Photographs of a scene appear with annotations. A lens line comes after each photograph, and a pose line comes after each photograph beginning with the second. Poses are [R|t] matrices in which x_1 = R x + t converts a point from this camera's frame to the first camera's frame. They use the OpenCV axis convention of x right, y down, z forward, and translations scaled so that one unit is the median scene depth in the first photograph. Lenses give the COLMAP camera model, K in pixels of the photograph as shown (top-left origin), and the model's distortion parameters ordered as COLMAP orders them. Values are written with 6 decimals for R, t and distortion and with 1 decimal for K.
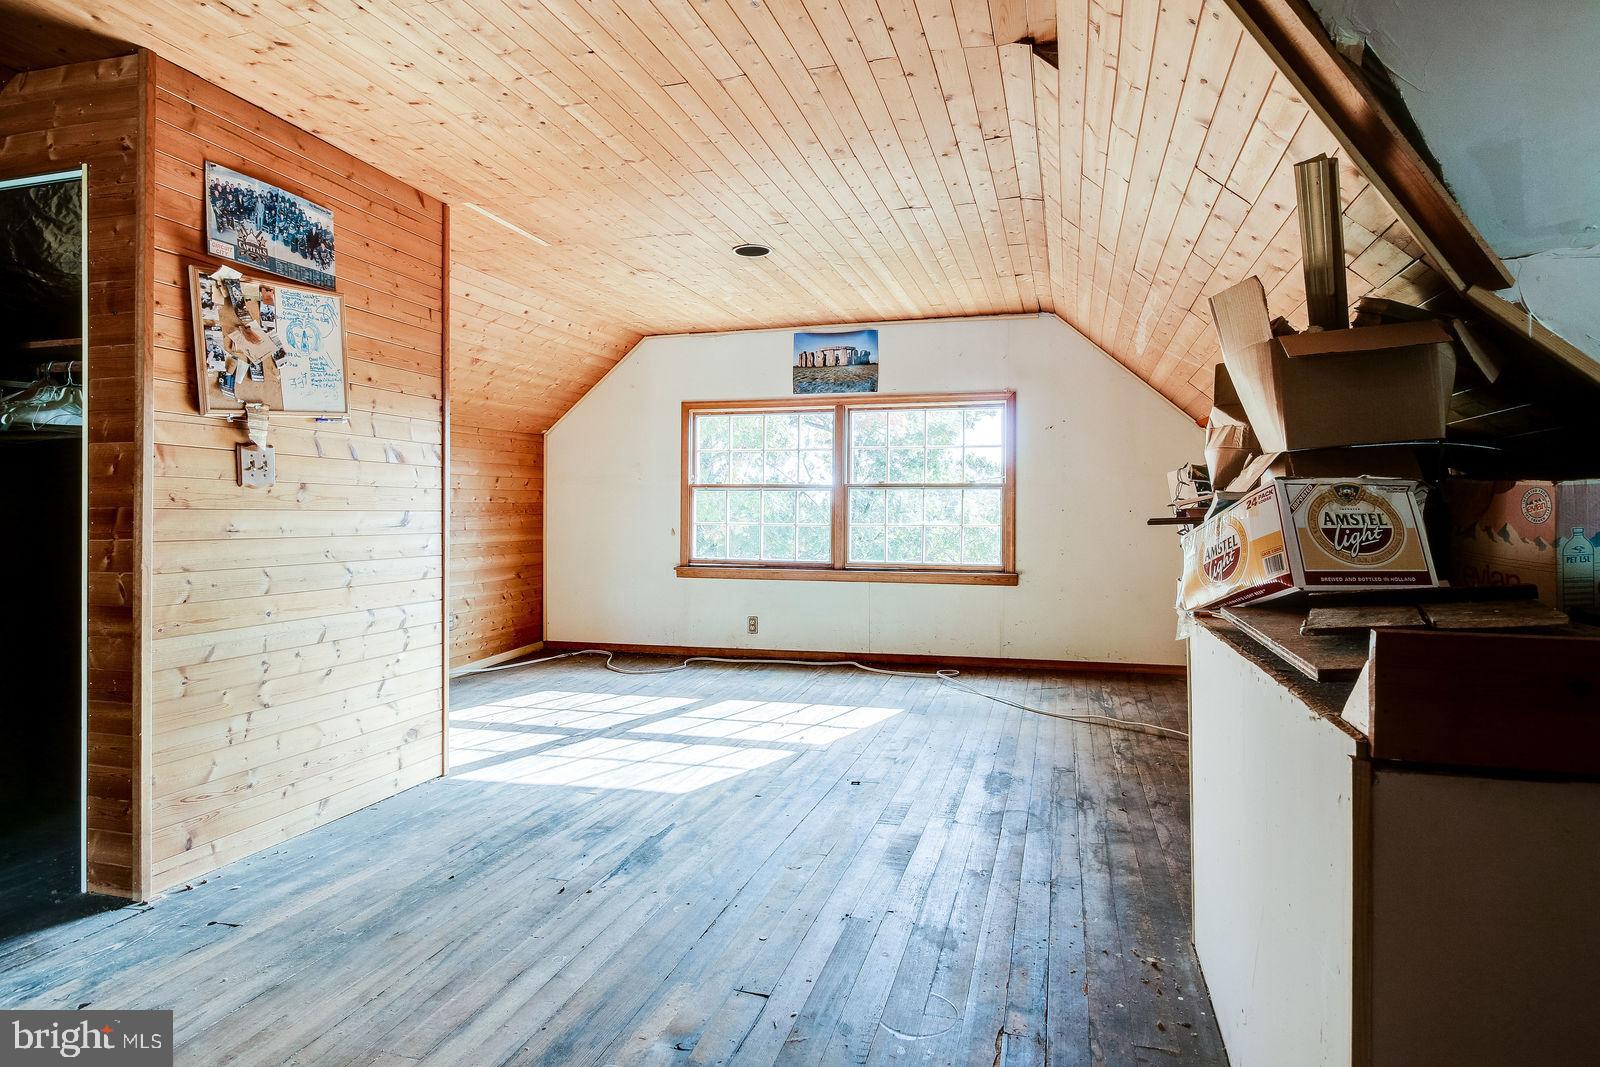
lens RADIAL K [[864.5, 0, 801.0], [0, 864.5, 522.3], [0, 0, 1]] dist [-0.003784, -0.002105]
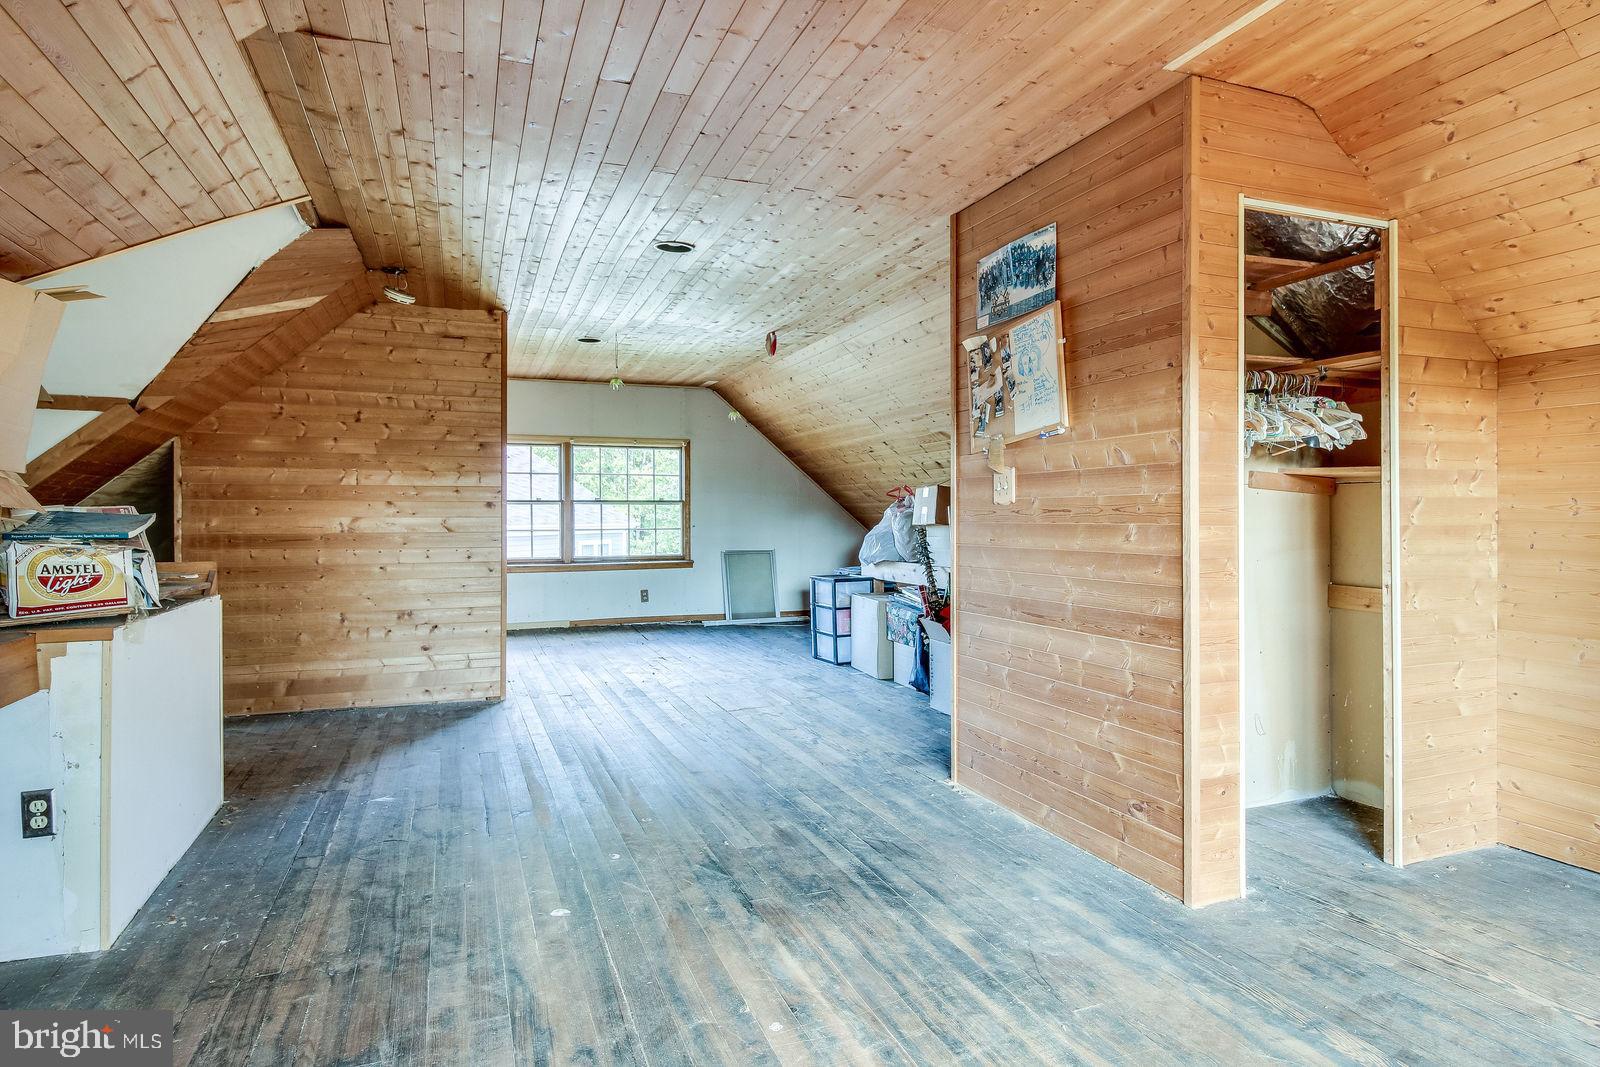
lens RADIAL K [[864.5, 0, 801.0], [0, 864.5, 522.3], [0, 0, 1]] dist [-0.003784, -0.002105]
pose [[-0.781075, 0.004917, -0.624418, 0.337213], [-0.003150, 0.999925, 0.011814, -0.027702], [0.624429, 0.011195, -0.781001, 1.741403]]
